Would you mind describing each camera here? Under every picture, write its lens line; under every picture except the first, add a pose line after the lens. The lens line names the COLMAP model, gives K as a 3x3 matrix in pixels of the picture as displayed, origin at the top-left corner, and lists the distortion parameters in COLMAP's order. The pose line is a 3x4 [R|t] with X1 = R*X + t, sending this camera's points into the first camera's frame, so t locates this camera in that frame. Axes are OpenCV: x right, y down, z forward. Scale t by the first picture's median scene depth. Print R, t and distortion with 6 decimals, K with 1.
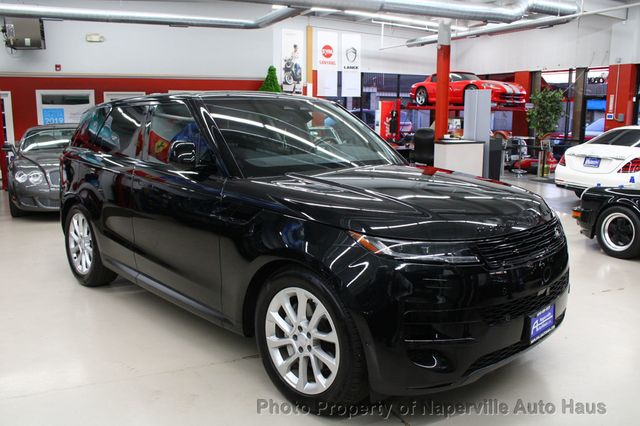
lens RADIAL K [[585.1, 0, 322.6], [0, 585.1, 211.8], [0, 0, 1]] dist [-0.060677, 0.073582]
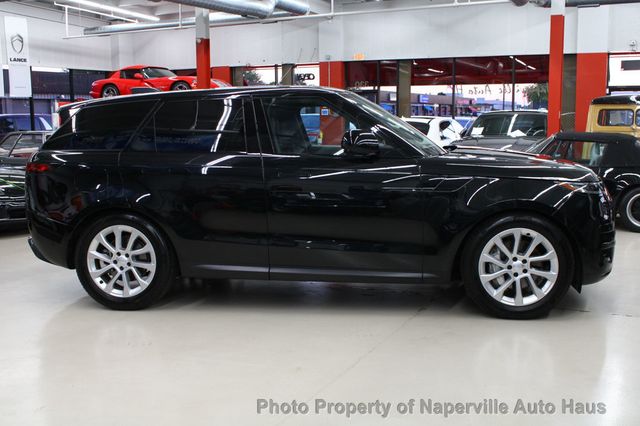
lens RADIAL K [[750.3, 0, 323.4], [0, 750.3, 212.9], [0, 0, 1]] dist [0.006932, 0.000000]
pose [[0.772945, -0.109499, 0.624953, -0.330214], [0.136378, 0.990645, 0.004899, 0.005407], [-0.619643, 0.081443, 0.780647, -0.018431]]
